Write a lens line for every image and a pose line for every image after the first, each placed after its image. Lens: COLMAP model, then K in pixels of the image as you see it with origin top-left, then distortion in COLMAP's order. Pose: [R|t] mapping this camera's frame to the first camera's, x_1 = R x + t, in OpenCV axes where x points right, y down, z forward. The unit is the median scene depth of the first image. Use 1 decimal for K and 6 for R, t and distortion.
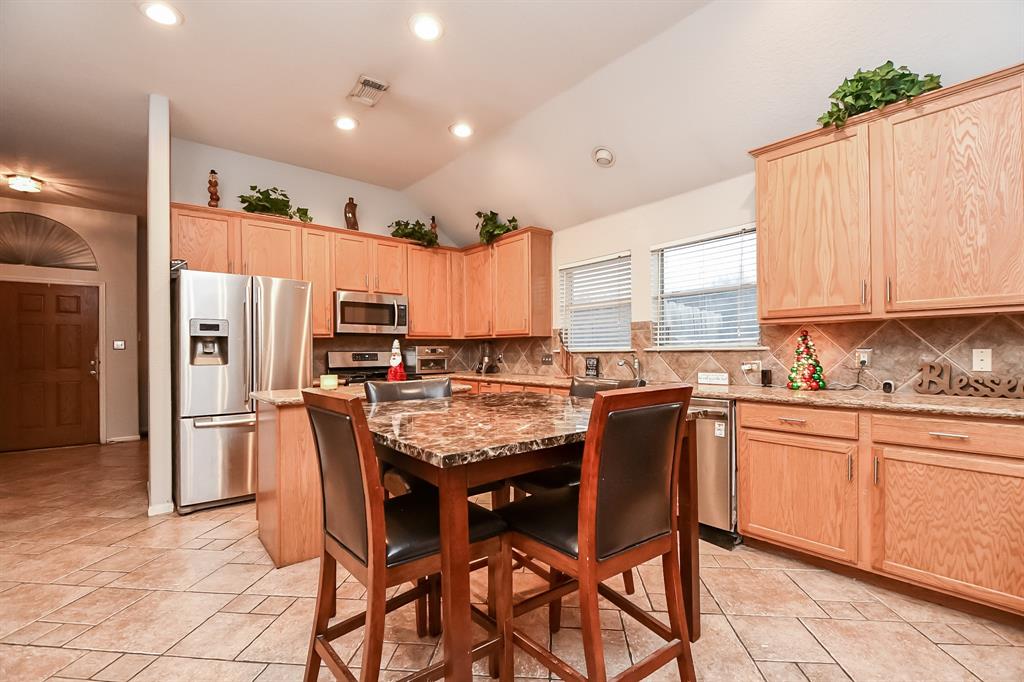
lens RADIAL K [[447.6, 0, 517.5], [0, 447.6, 352.7], [0, 0, 1]] dist [0.019728, -0.019299]
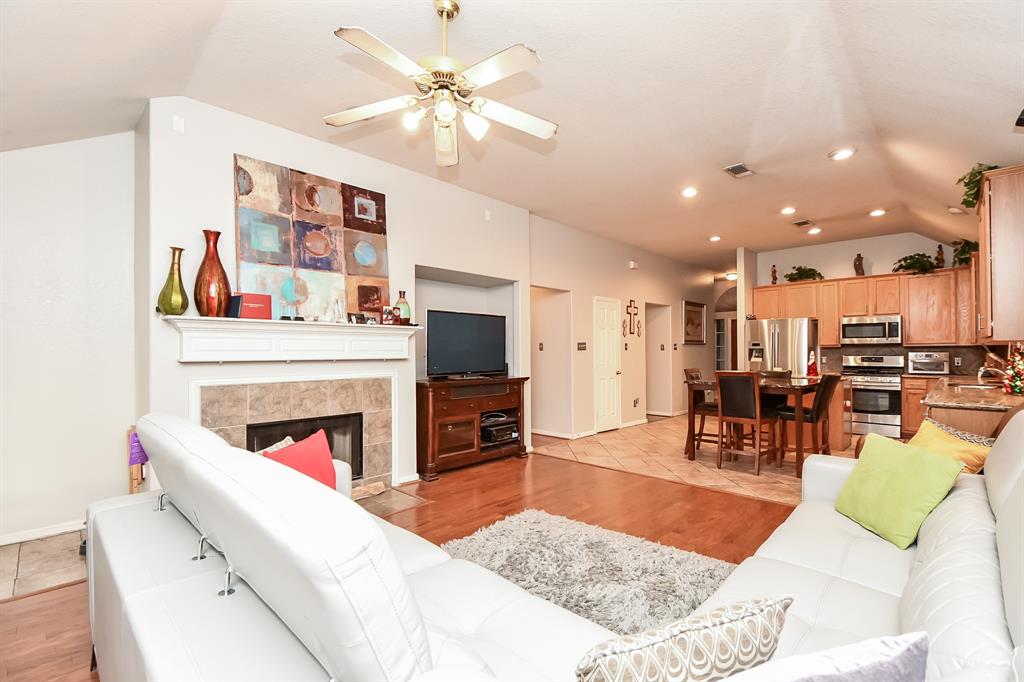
lens RADIAL K [[455.9, 0, 512.8], [0, 455.9, 347.4], [0, 0, 1]] dist [0.030039, -0.028478]
pose [[0.102883, 0.000441, -0.994693, 1.309729], [0.001886, 0.999998, 0.000639, -0.041409], [0.994692, -0.001942, 0.102882, -0.397589]]
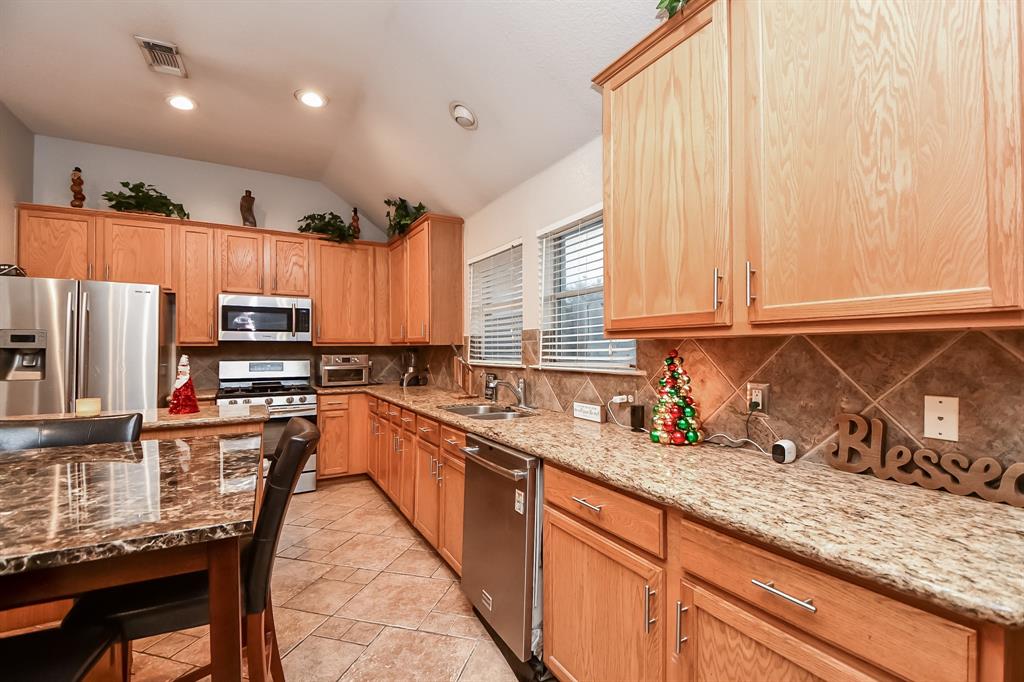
lens RADIAL K [[445.2, 0, 520.7], [0, 445.2, 348.2], [0, 0, 1]] dist [0.018105, -0.019630]
pose [[0.987056, 0.005469, -0.160281, 0.392992], [-0.005981, 0.999978, -0.002716, -0.036305], [0.160263, 0.003639, 0.987068, 0.253769]]
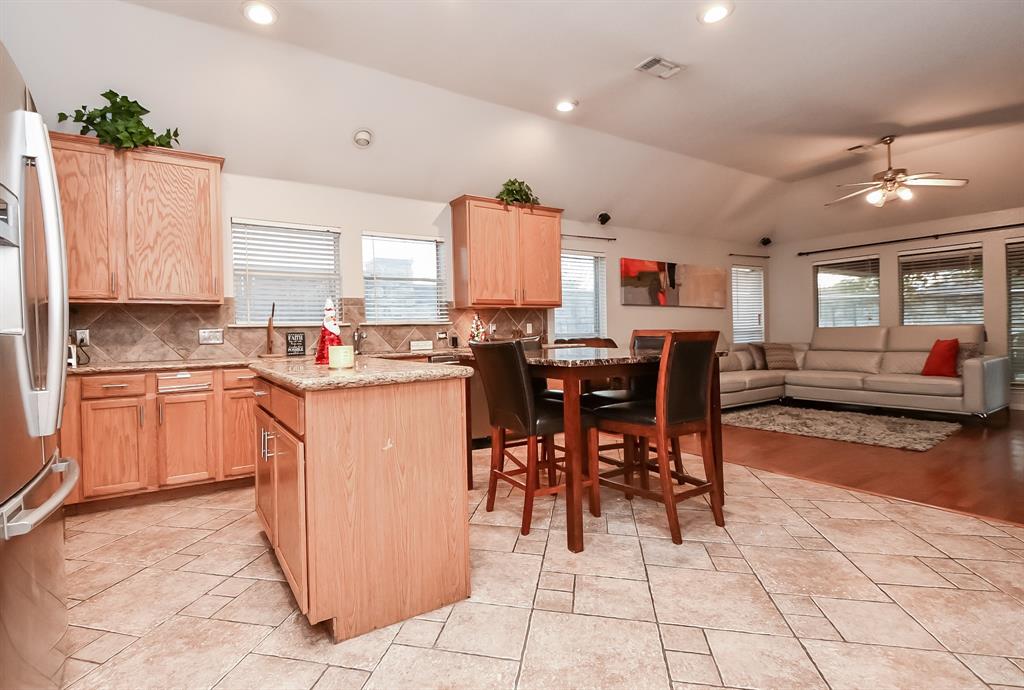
lens RADIAL K [[482.4, 0, 478.0], [0, 482.4, 342.5], [0, 0, 1]] dist [0.031667, -0.030894]
pose [[0.138552, -0.013631, 0.990261, -0.855838], [0.024811, 0.999639, 0.010288, 0.033969], [-0.990044, 0.023144, 0.138840, 0.561708]]
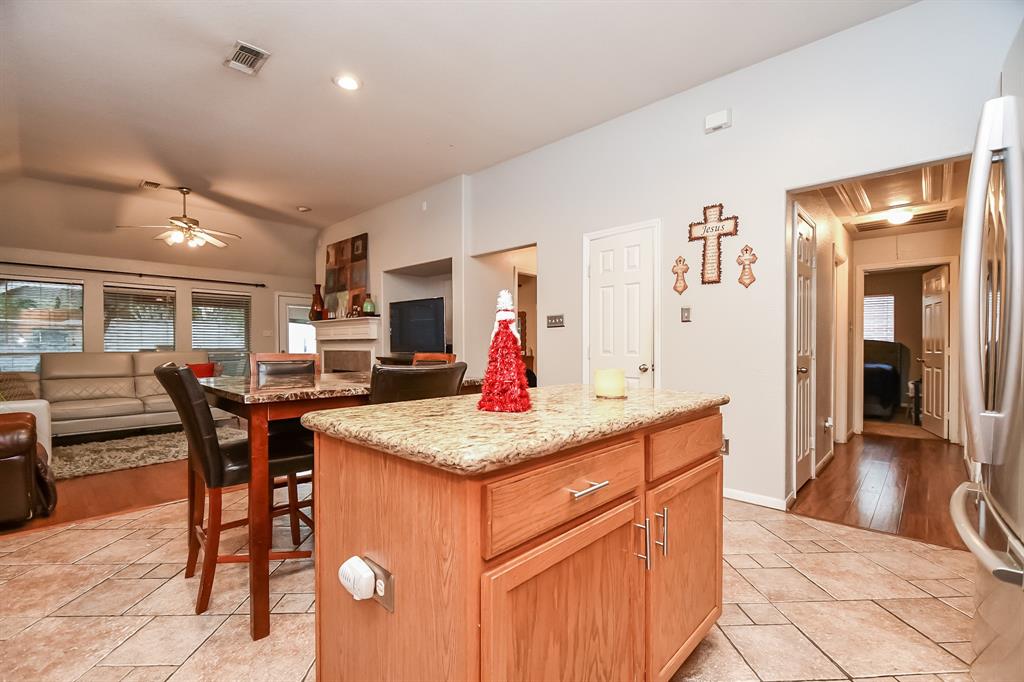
lens RADIAL K [[443.9, 0, 508.8], [0, 443.9, 354.7], [0, 0, 1]] dist [0.031574, 0.000087]
pose [[-0.993117, 0.012700, -0.116439, -0.201548], [0.010228, 0.999710, 0.021797, 0.015921], [0.116682, 0.020456, -0.992959, 1.188064]]
